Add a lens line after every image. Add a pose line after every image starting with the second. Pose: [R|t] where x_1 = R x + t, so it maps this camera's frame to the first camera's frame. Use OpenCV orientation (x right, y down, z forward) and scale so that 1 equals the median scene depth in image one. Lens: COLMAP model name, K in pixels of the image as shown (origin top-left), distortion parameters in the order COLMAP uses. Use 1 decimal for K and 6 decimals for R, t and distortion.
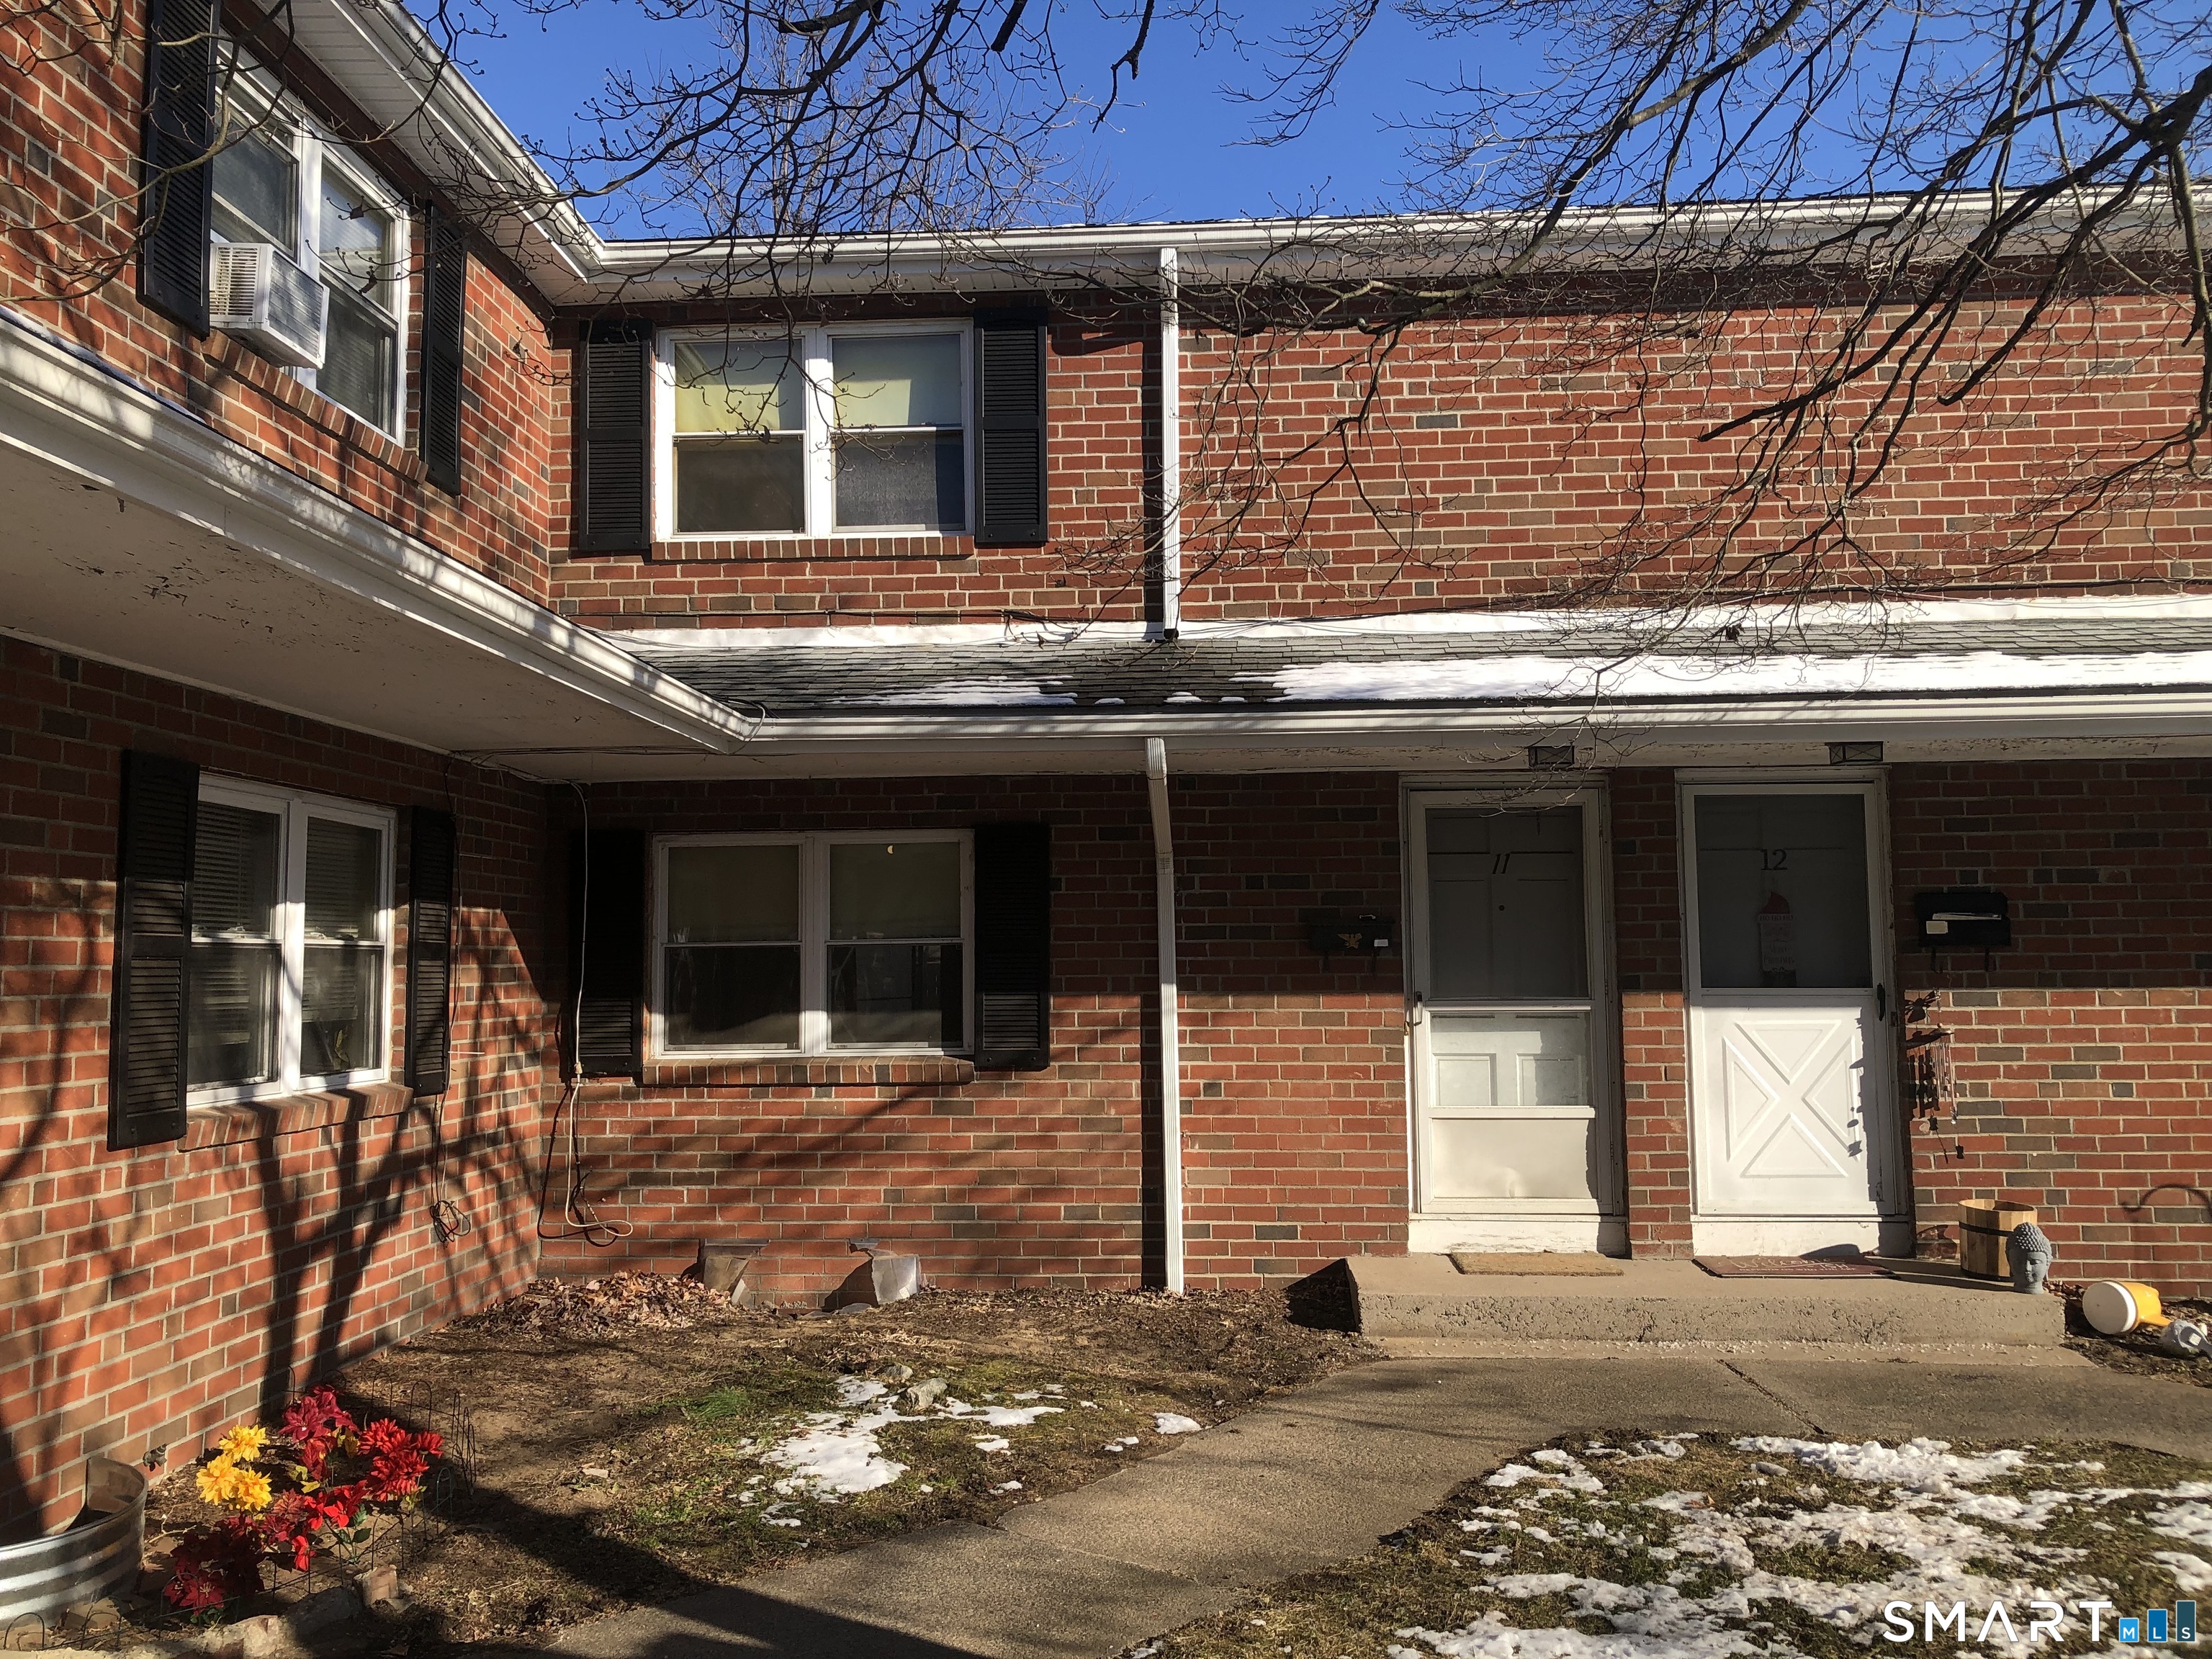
lens RADIAL K [[1810.6, 0, 1106.0], [0, 1810.6, 829.5], [0, 0, 1]] dist [0.039564, -0.005572]
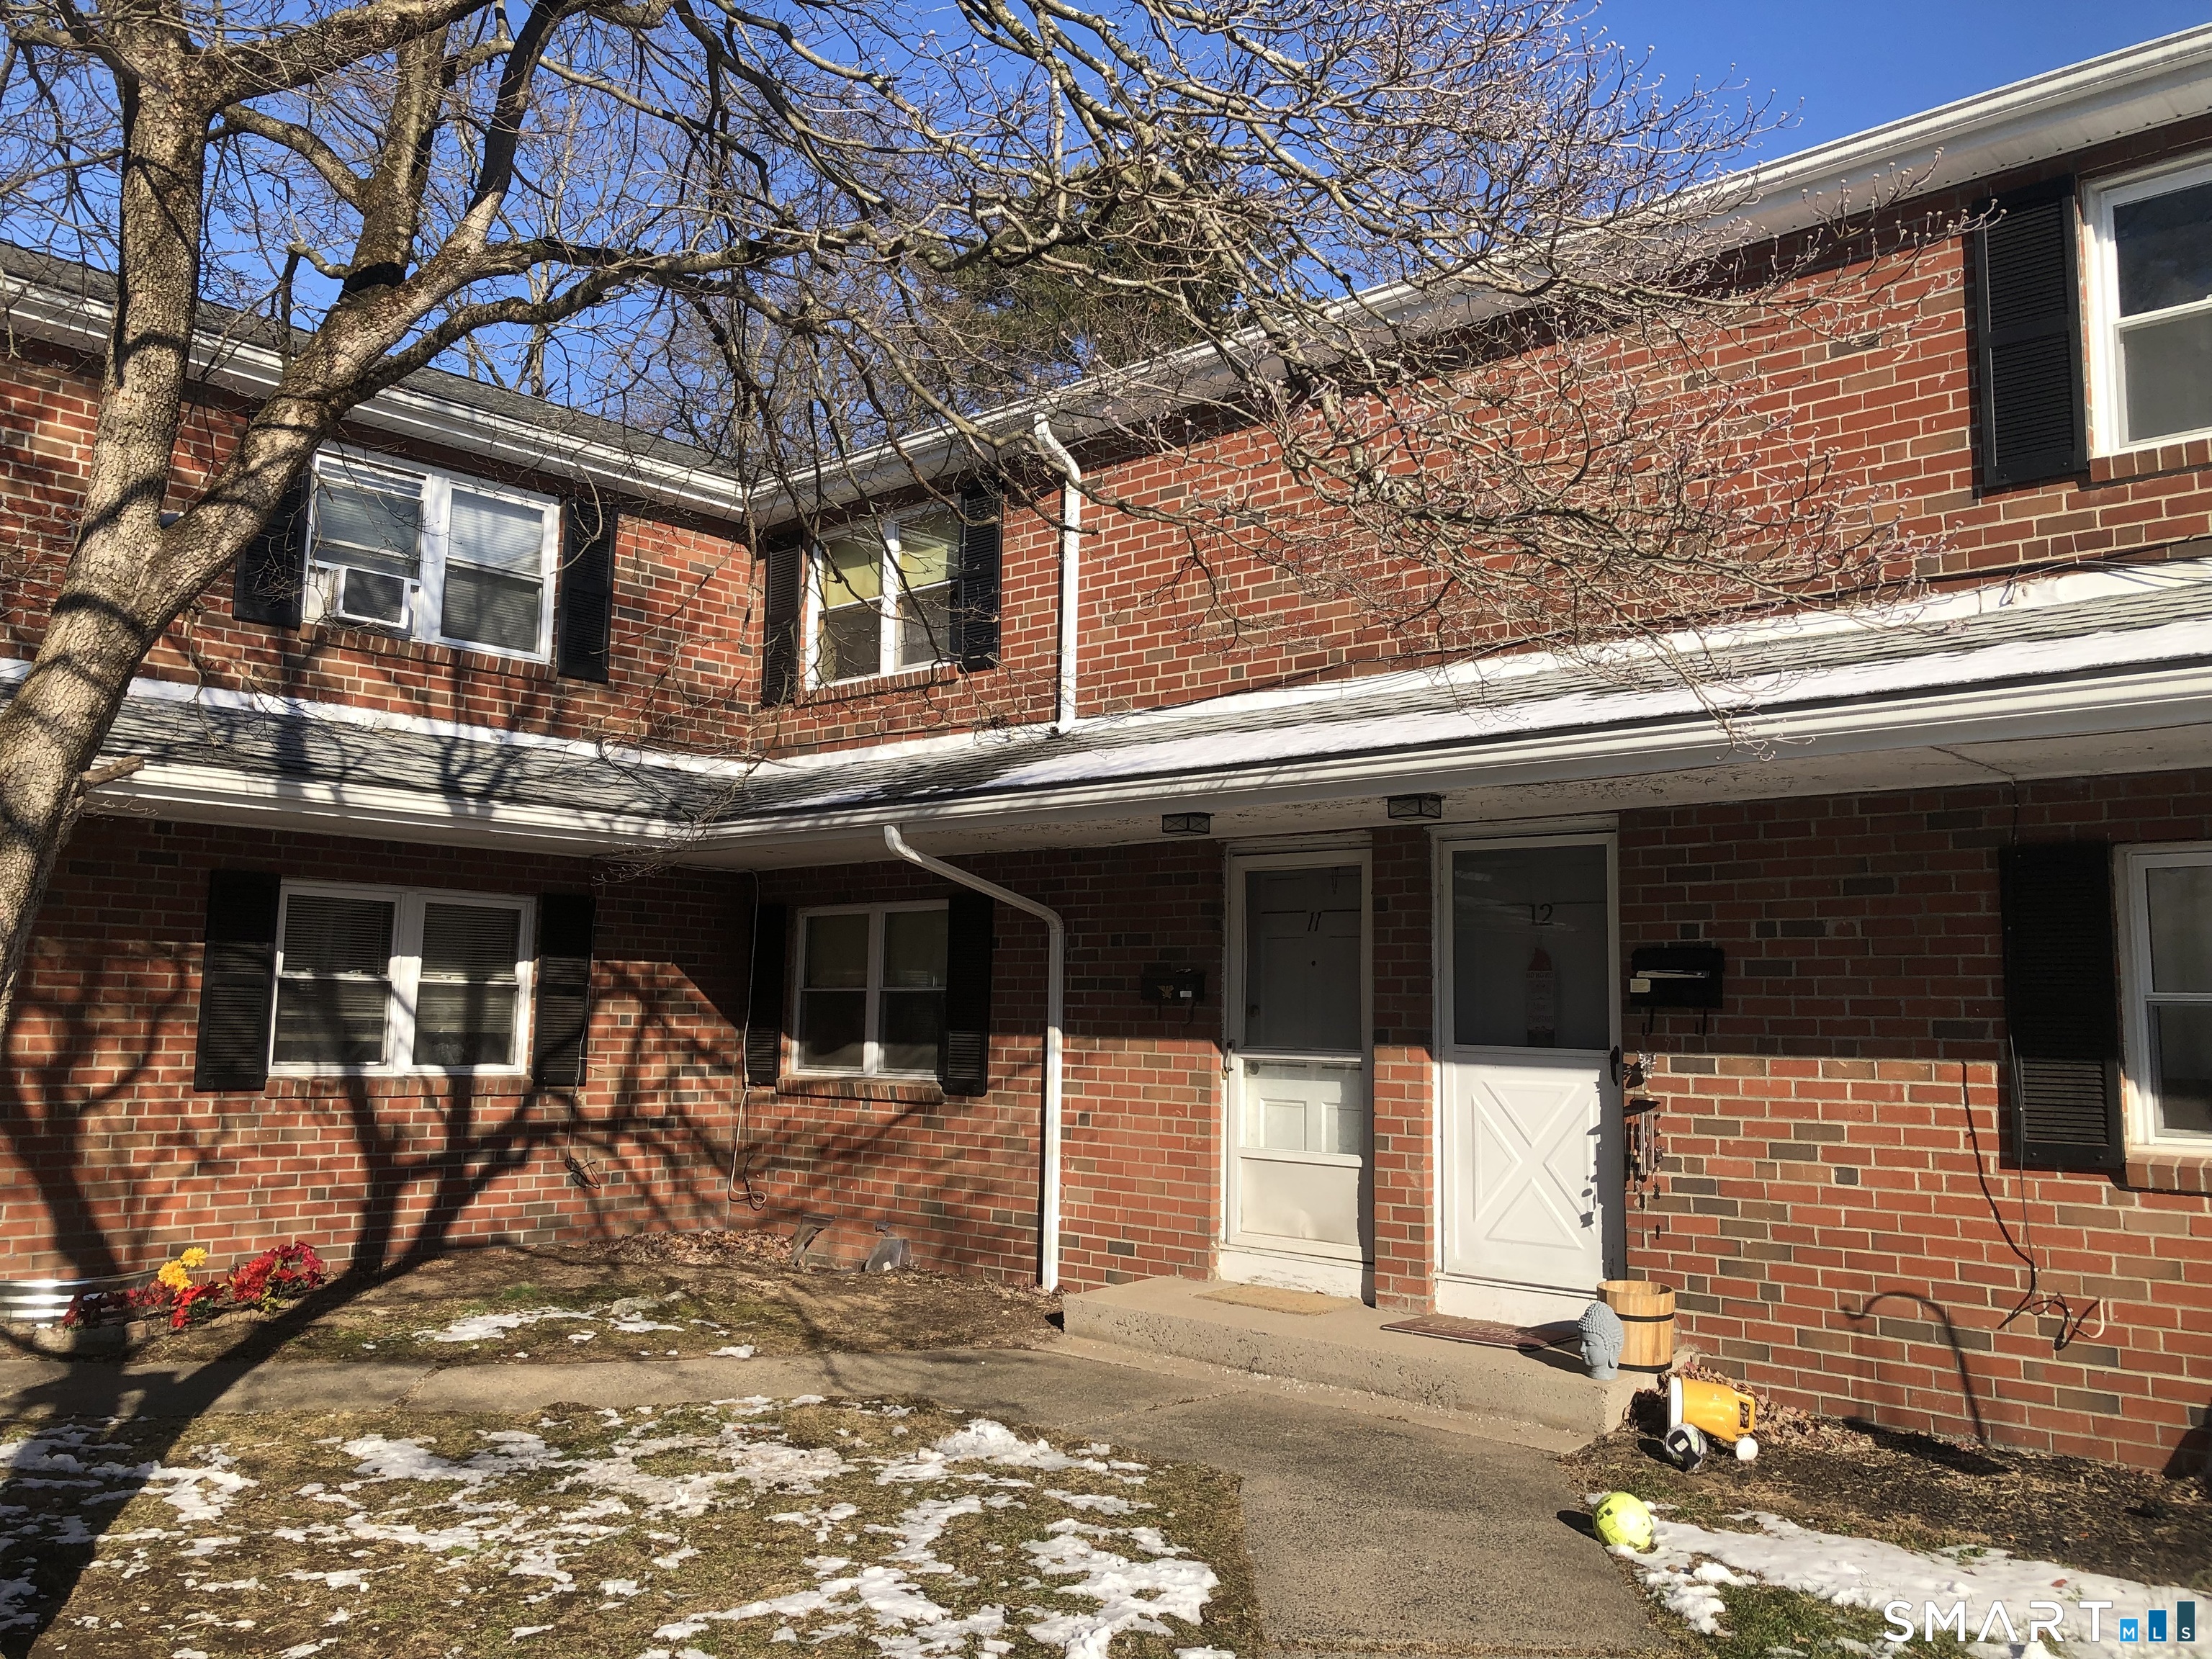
lens RADIAL K [[1810.6, 0, 1106.0], [0, 1810.6, 829.5], [0, 0, 1]] dist [0.039564, -0.005572]
pose [[0.771096, -0.044132, -0.635188, 0.825001], [0.020417, 0.998796, -0.044609, 0.009876], [0.636392, 0.021429, 0.771068, 0.109453]]
